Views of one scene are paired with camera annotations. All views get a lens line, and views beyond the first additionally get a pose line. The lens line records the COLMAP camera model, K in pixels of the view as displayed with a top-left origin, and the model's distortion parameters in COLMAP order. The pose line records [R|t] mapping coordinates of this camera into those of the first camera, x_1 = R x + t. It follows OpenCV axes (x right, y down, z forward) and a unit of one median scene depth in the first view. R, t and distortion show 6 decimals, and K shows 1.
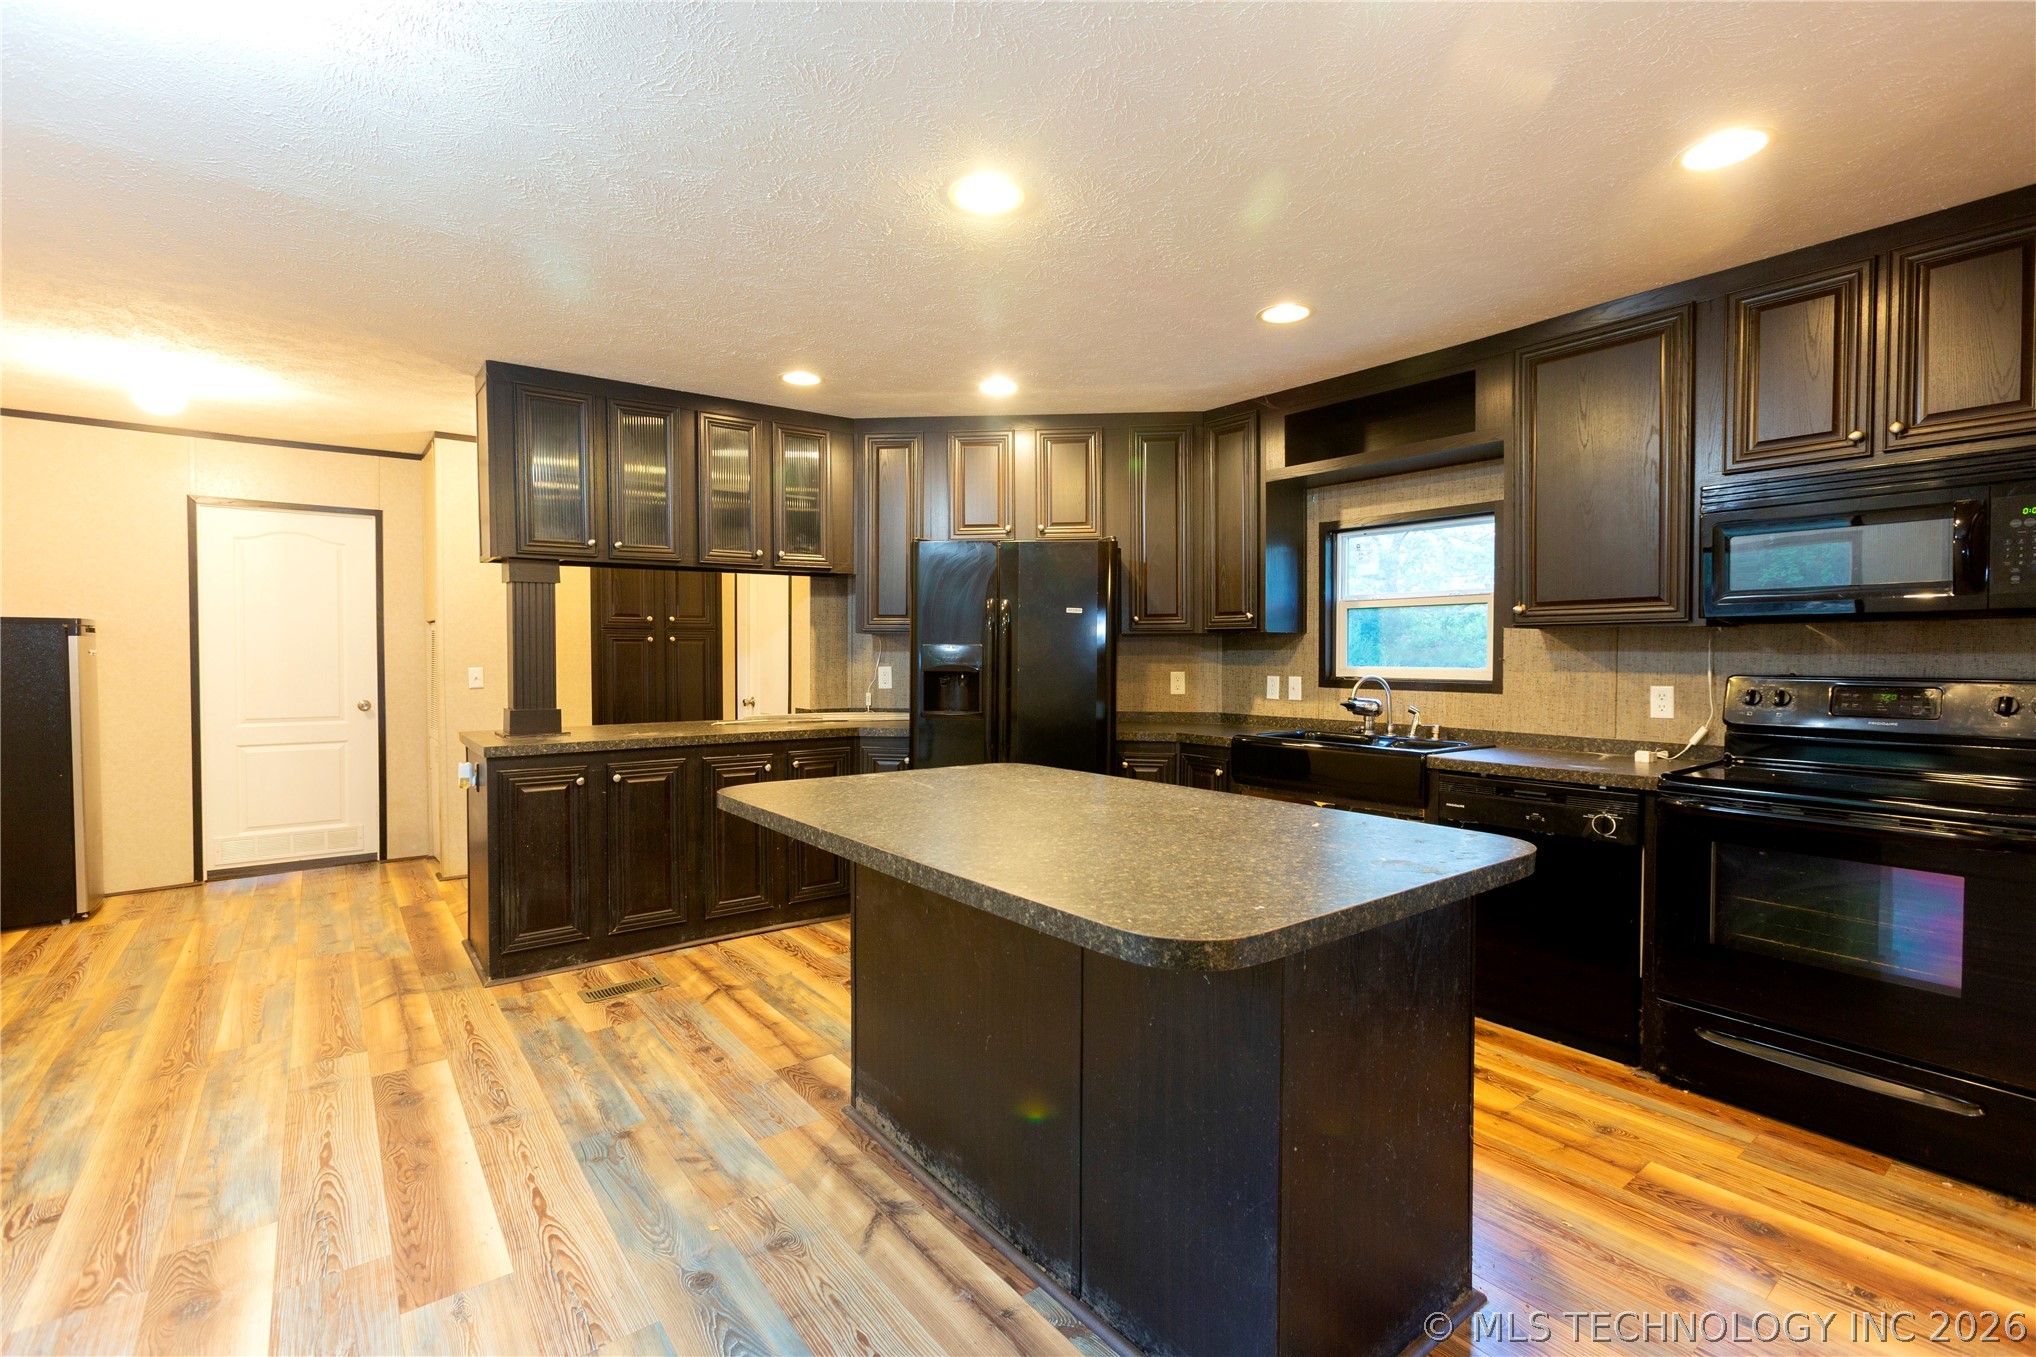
lens RADIAL K [[900.3, 0, 1013.8], [0, 900.3, 674.0], [0, 0, 1]] dist [-0.004474, 0.005394]
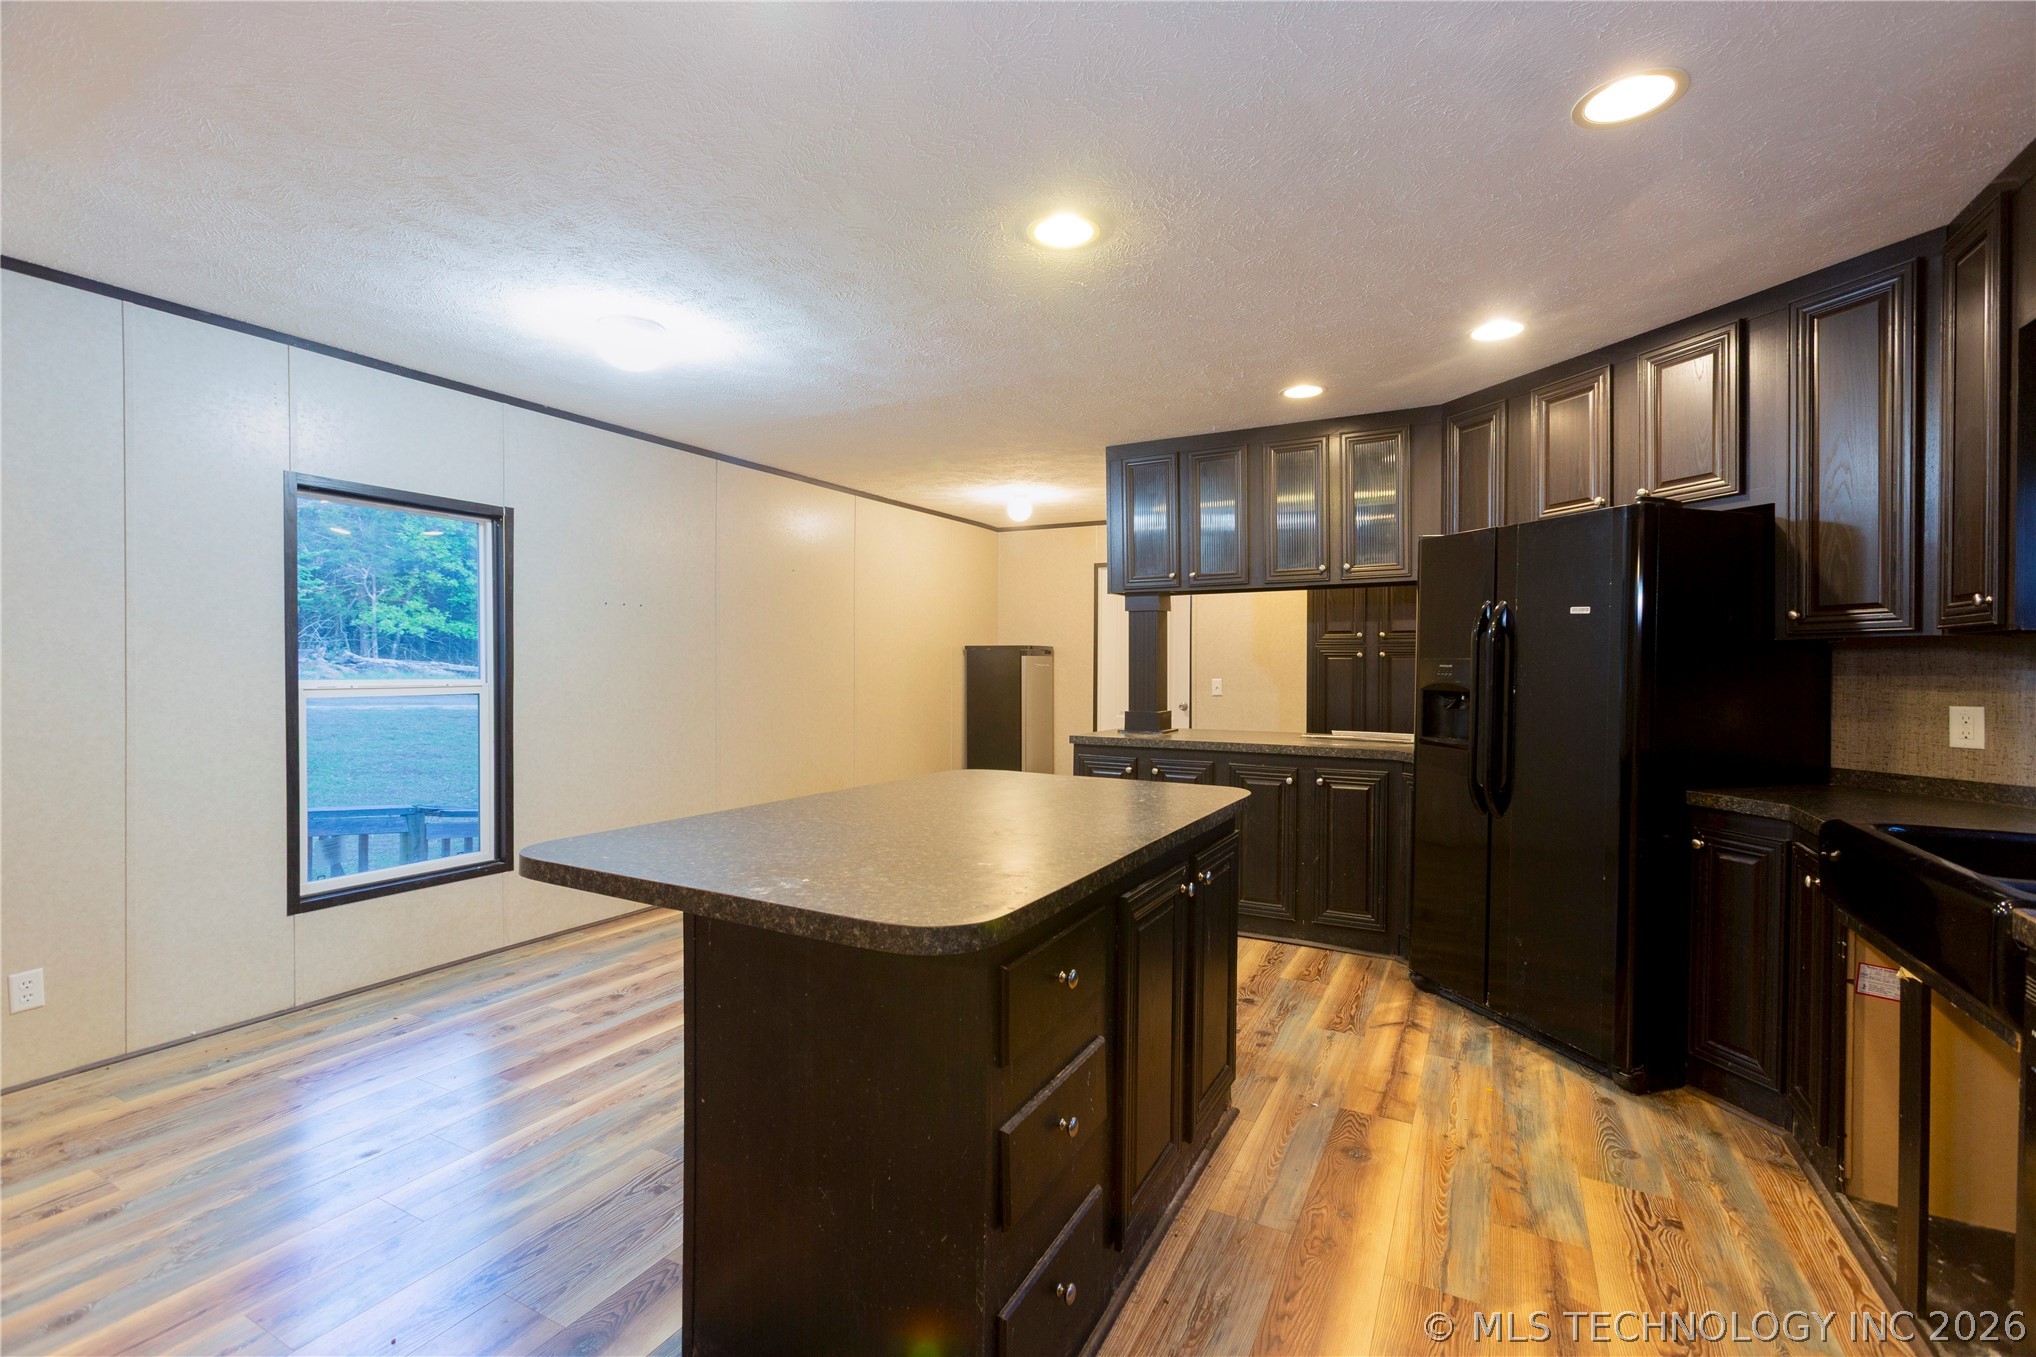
lens RADIAL K [[900.3, 0, 1014.8], [0, 900.3, 673.6], [0, 0, 1]] dist [-0.004474, 0.005394]
pose [[0.407846, 0.010856, -0.912986, 0.575223], [-0.027053, 0.999634, -0.000199, -0.008623], [0.912650, 0.024780, 0.407990, 0.331703]]
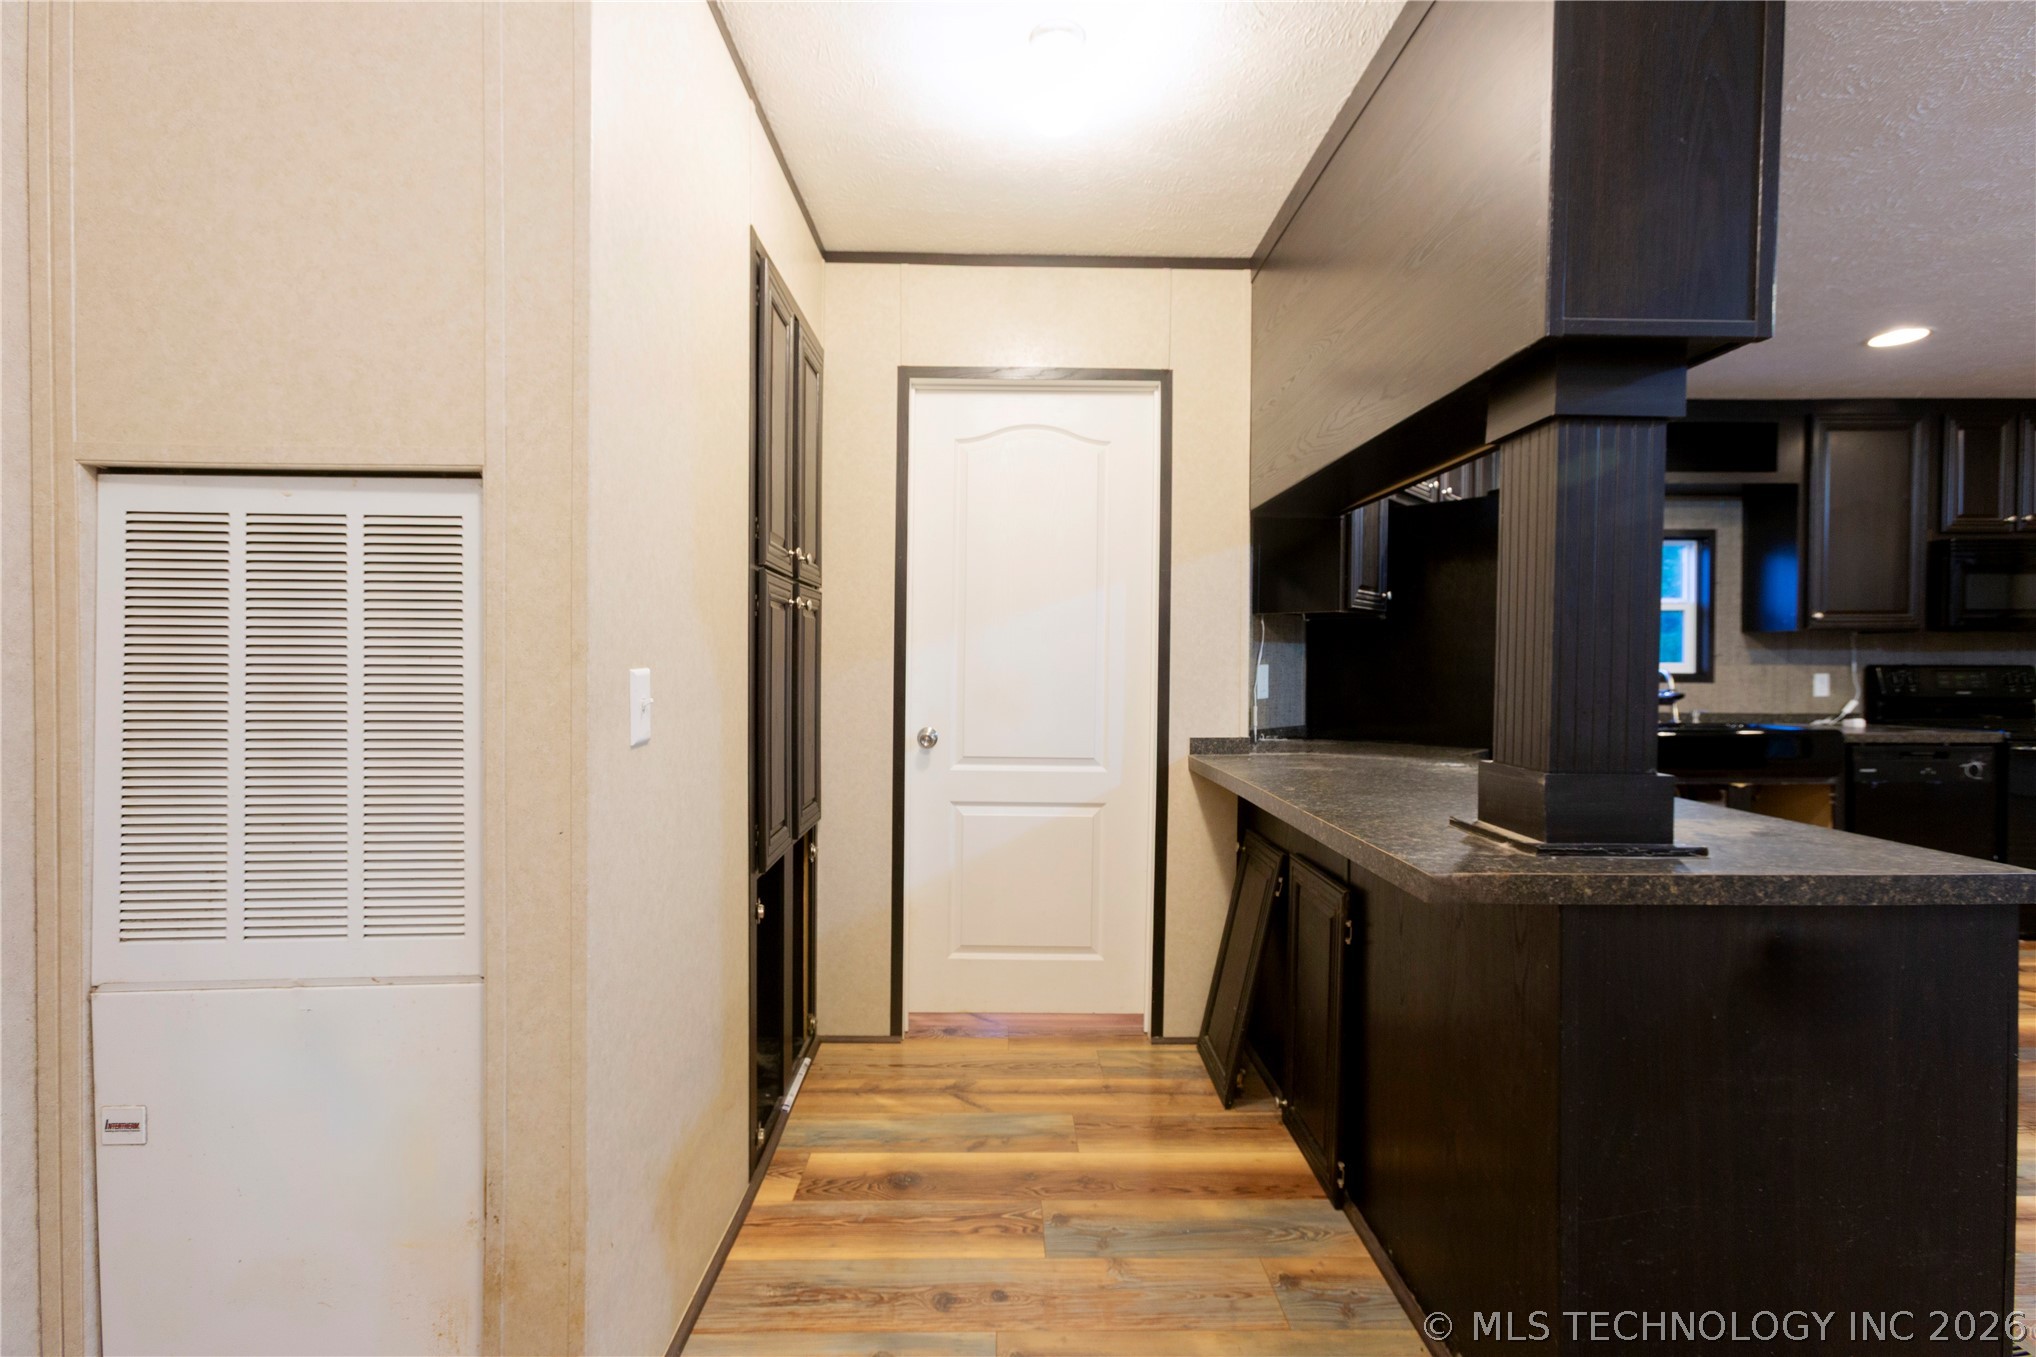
lens RADIAL K [[900.3, 0, 1012.4], [0, 900.3, 673.6], [0, 0, 1]] dist [-0.004474, 0.005394]
pose [[0.599232, -0.008269, 0.800533, -1.029461], [0.015919, 0.999872, -0.001588, -0.004508], [-0.800417, 0.013695, 0.599287, 1.015916]]
